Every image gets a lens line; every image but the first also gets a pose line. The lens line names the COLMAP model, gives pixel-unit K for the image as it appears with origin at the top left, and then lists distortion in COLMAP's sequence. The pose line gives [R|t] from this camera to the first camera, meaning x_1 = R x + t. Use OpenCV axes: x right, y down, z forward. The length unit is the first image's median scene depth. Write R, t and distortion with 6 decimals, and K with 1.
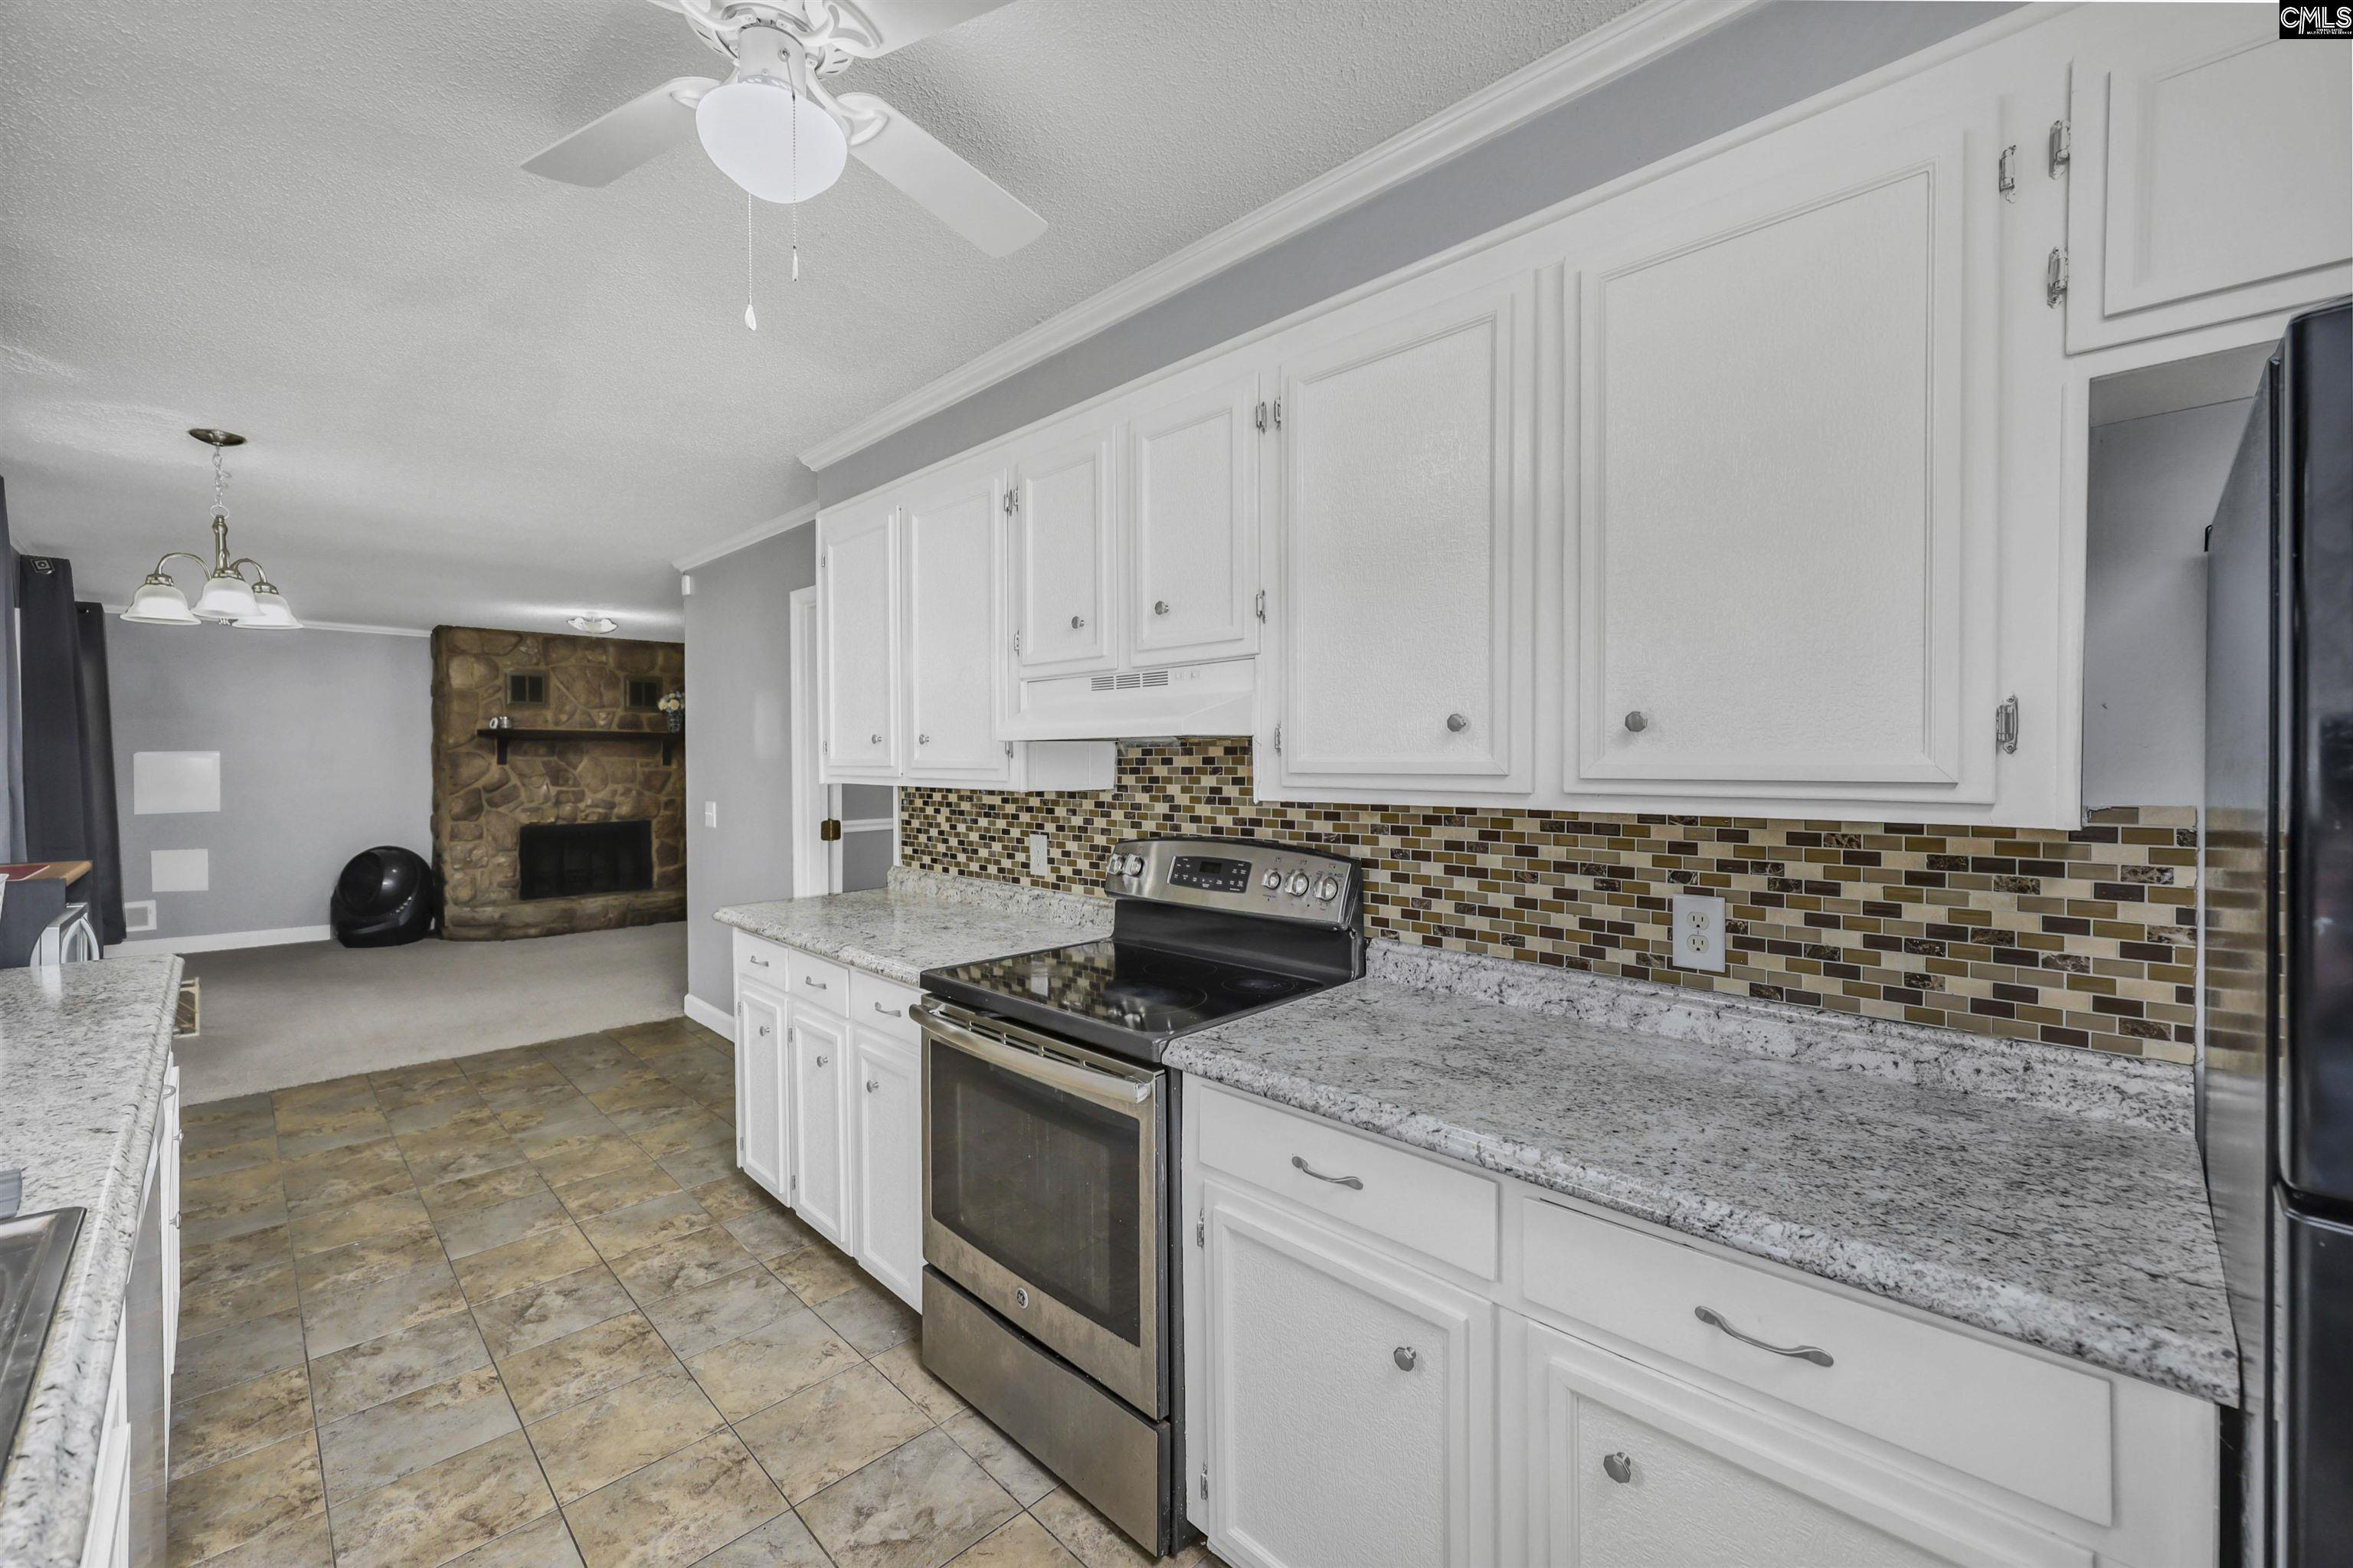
lens RADIAL K [[937.0, 0, 1158.9], [0, 937.0, 767.3], [0, 0, 1]] dist [-0.001945, 0.000184]
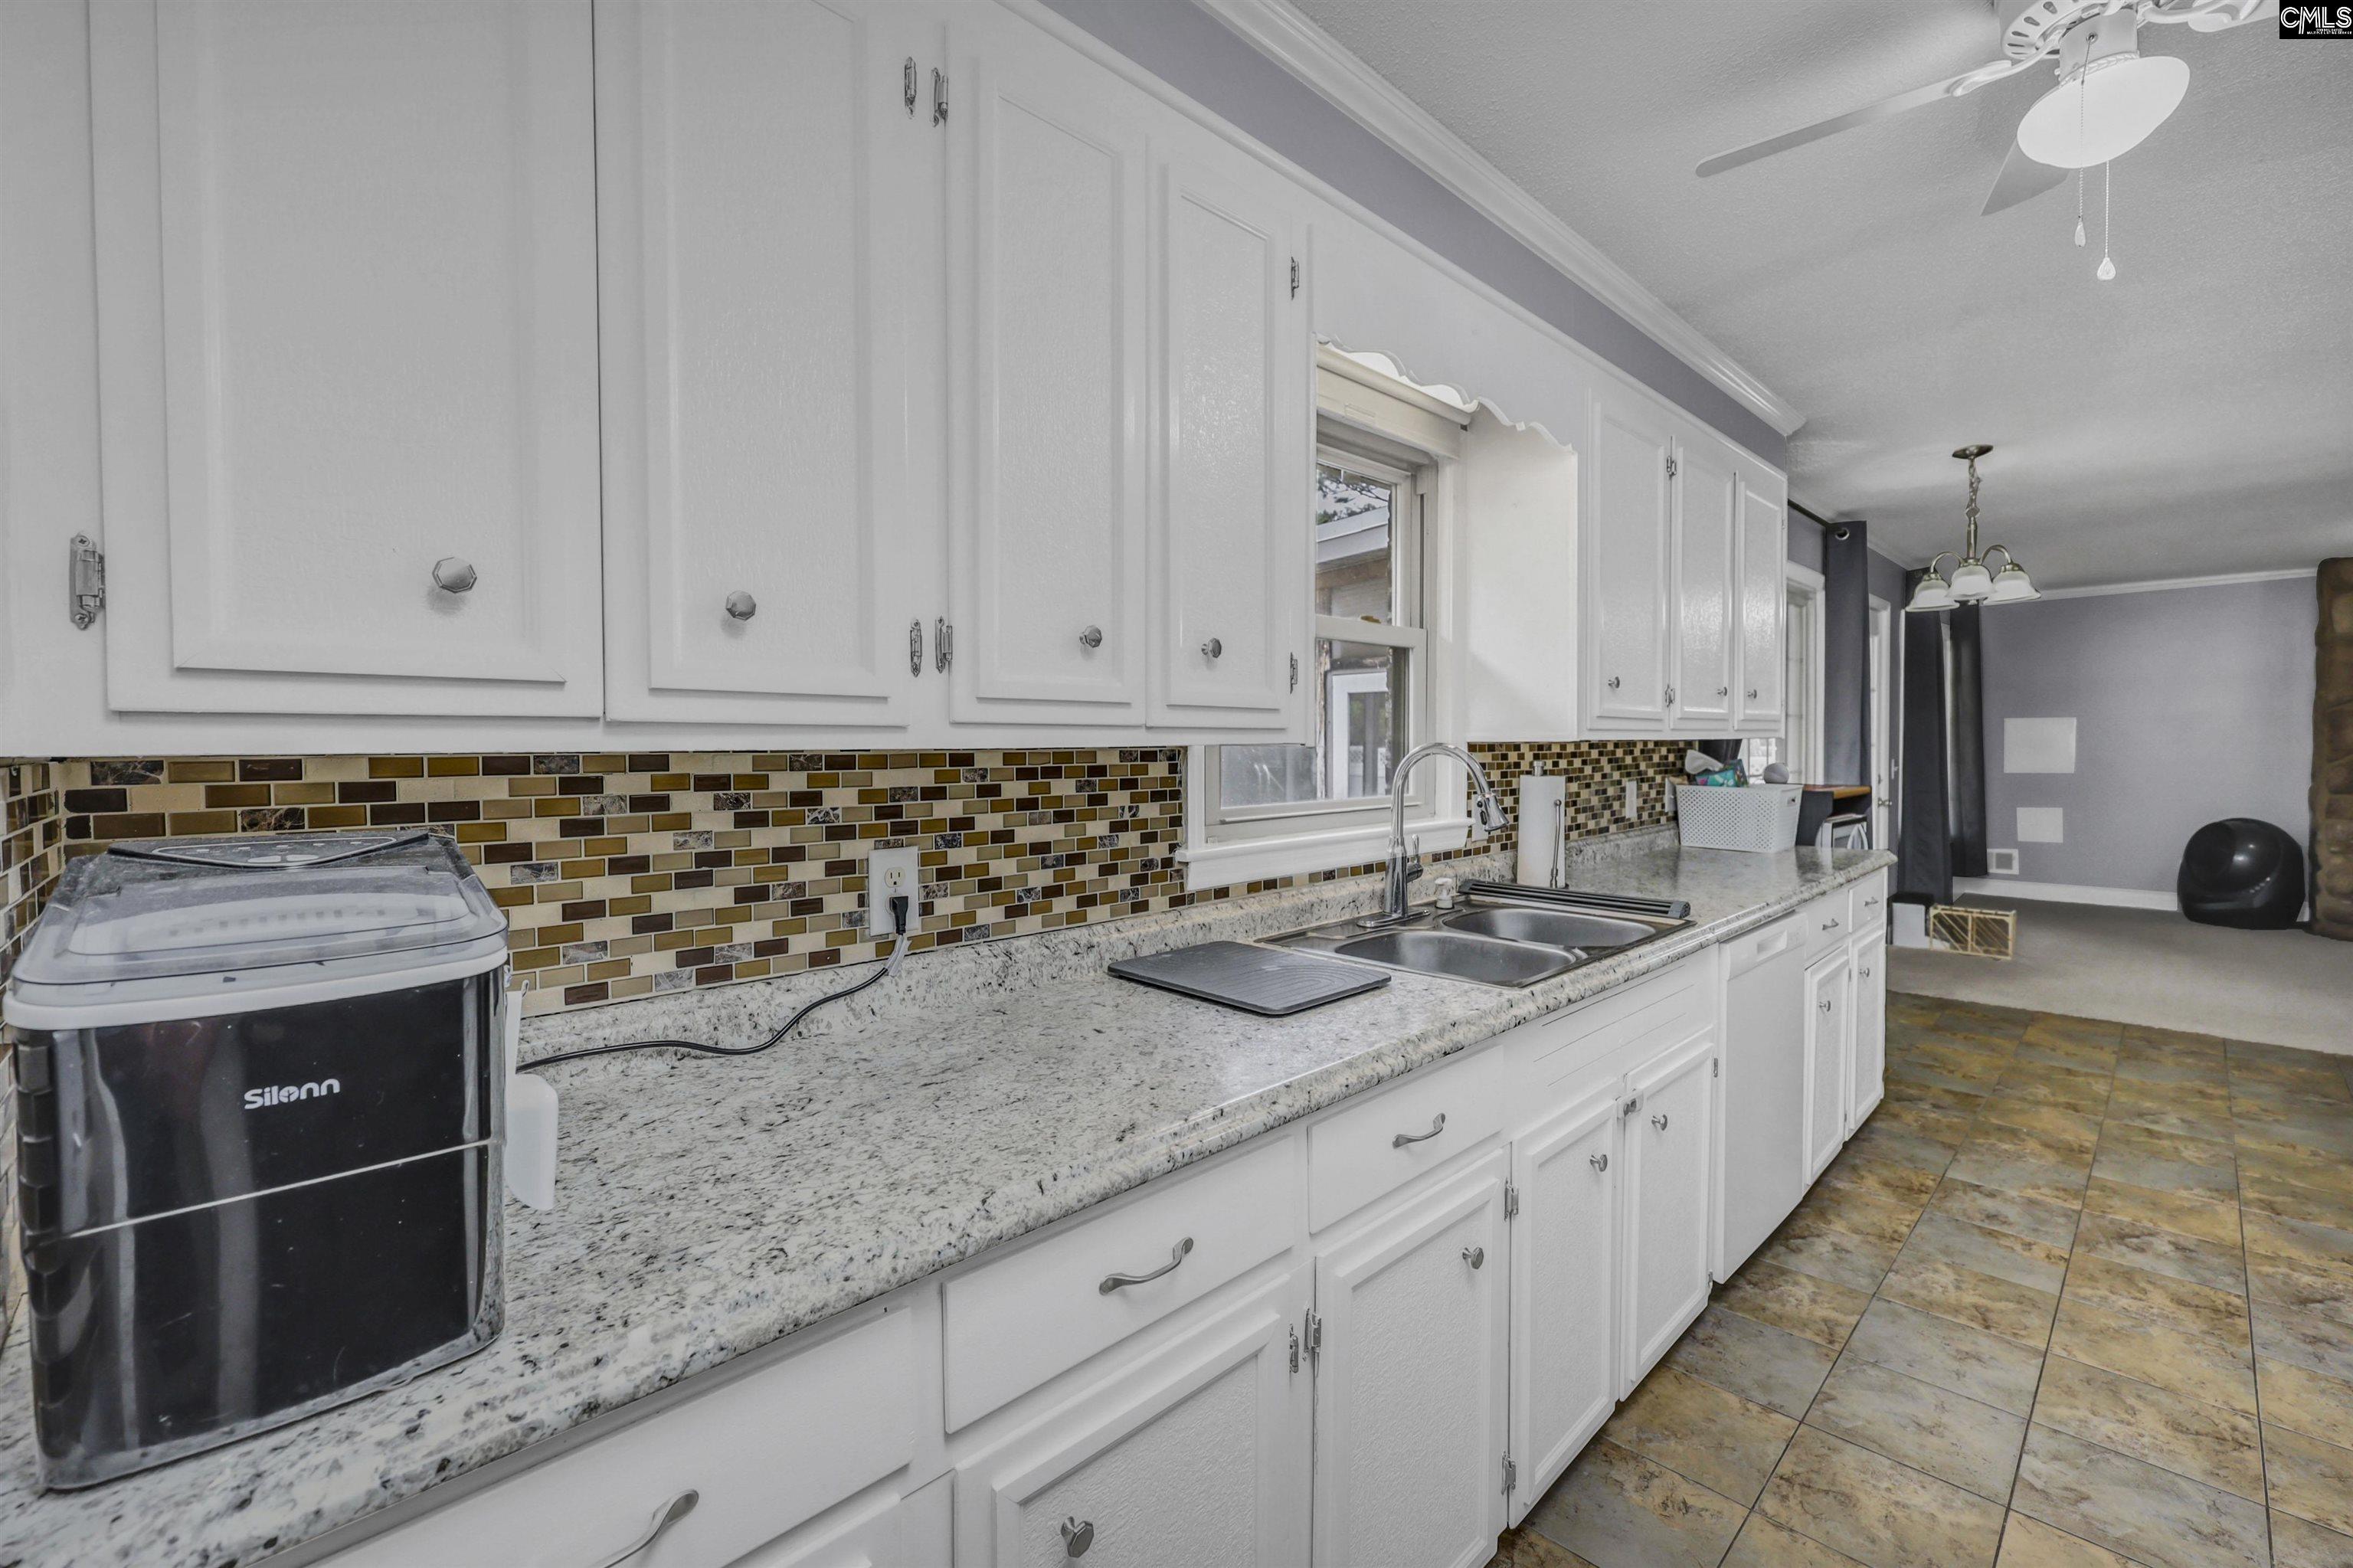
lens RADIAL K [[999.8, 0, 1185.7], [0, 999.8, 748.0], [0, 0, 1]] dist [-0.000262, 0.000322]
pose [[-0.003034, 0.004422, -0.999986, 0.452139], [0.000818, 0.999990, 0.004419, 0.040397], [0.999995, -0.000804, -0.003037, -0.034406]]
